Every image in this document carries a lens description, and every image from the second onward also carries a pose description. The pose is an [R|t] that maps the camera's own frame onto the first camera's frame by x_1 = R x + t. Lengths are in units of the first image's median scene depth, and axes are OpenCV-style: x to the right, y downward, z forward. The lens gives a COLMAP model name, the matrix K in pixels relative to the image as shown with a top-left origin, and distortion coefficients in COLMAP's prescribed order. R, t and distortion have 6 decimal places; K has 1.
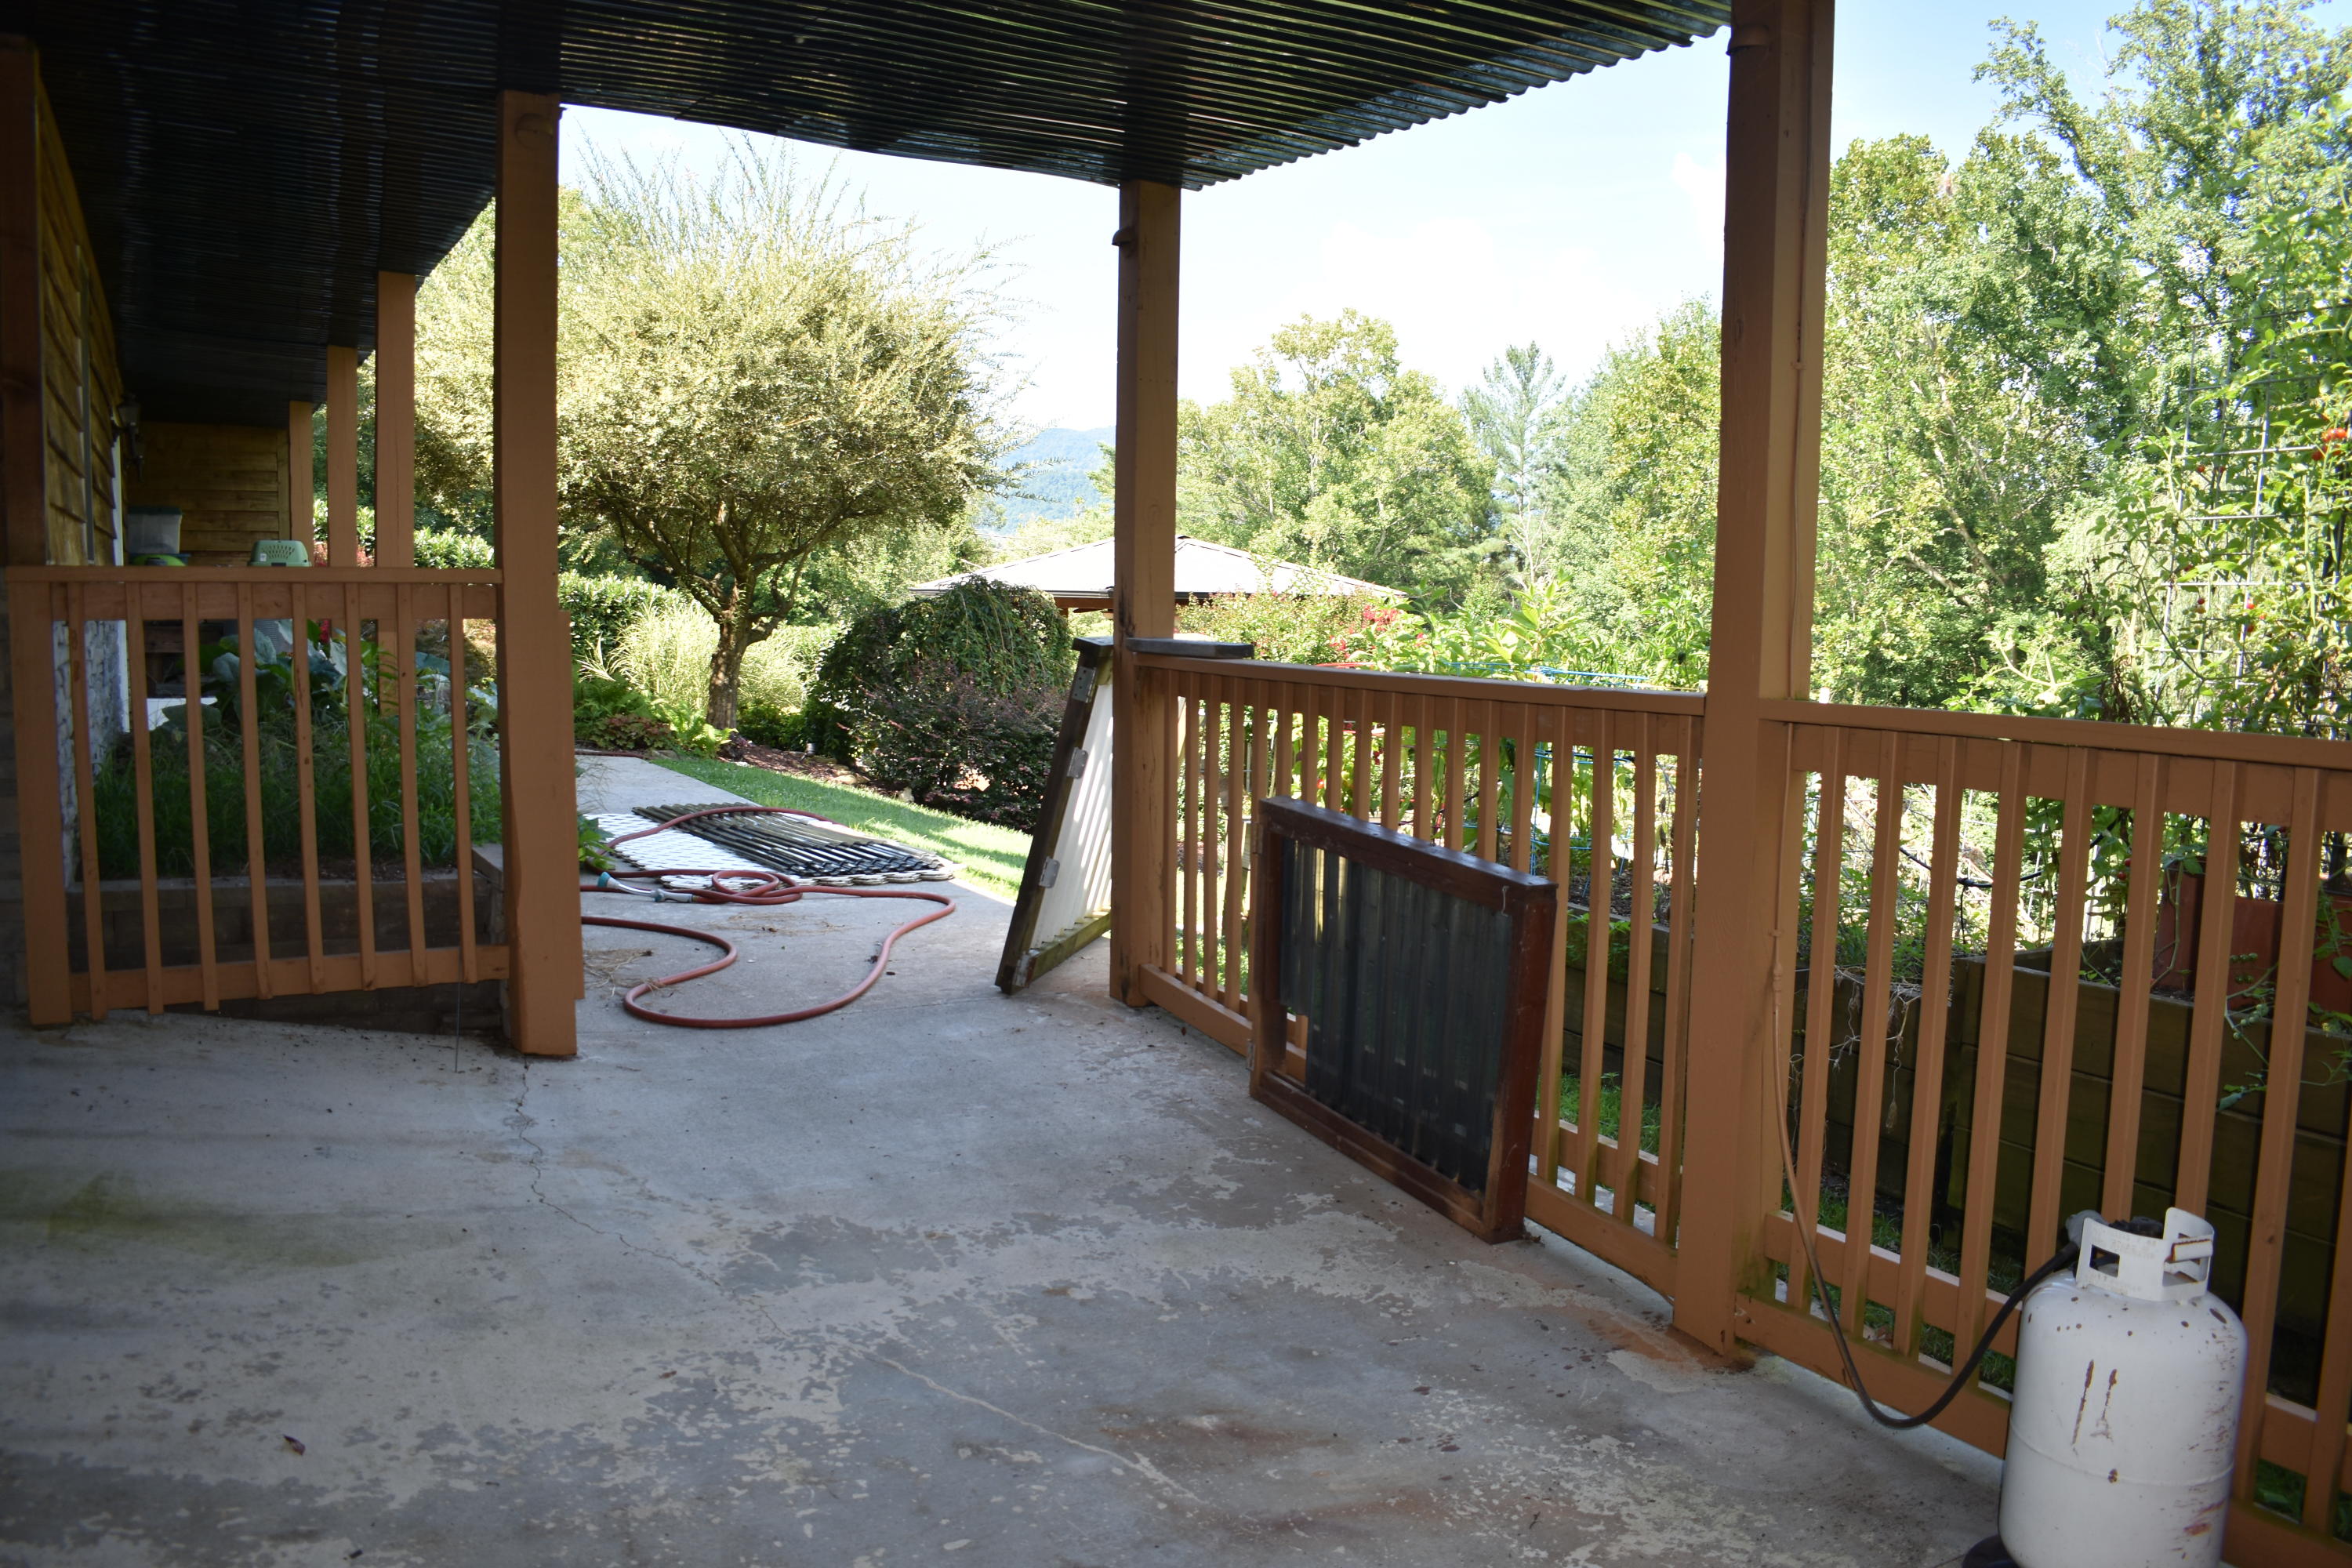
lens RADIAL K [[1809.0, 0, 1176.0], [0, 1809.0, 784.0], [0, 0, 1]] dist [-0.153302, 0.004272]
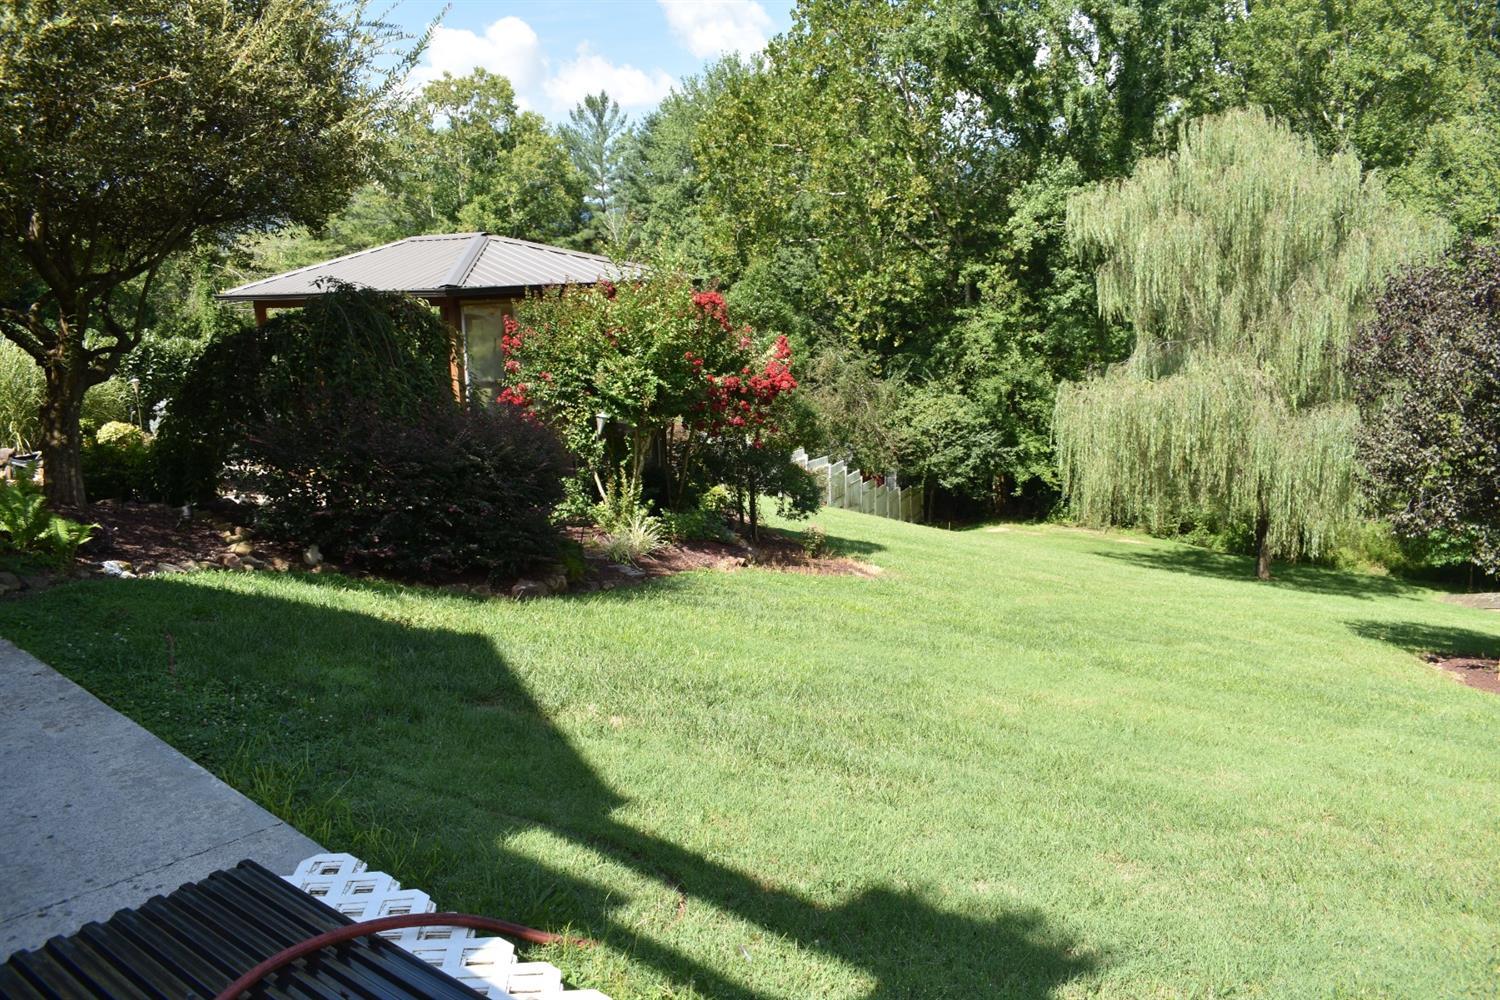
lens RADIAL K [[1131.0, 0, 750.0], [0, 1131.0, 500.0], [0, 0, 1]] dist [-0.129158, 0.035525]
pose [[0.936982, -0.107977, 0.332274, -0.027453], [0.074143, 0.990835, 0.112908, -0.013322], [-0.341420, -0.081157, 0.936400, 0.095696]]
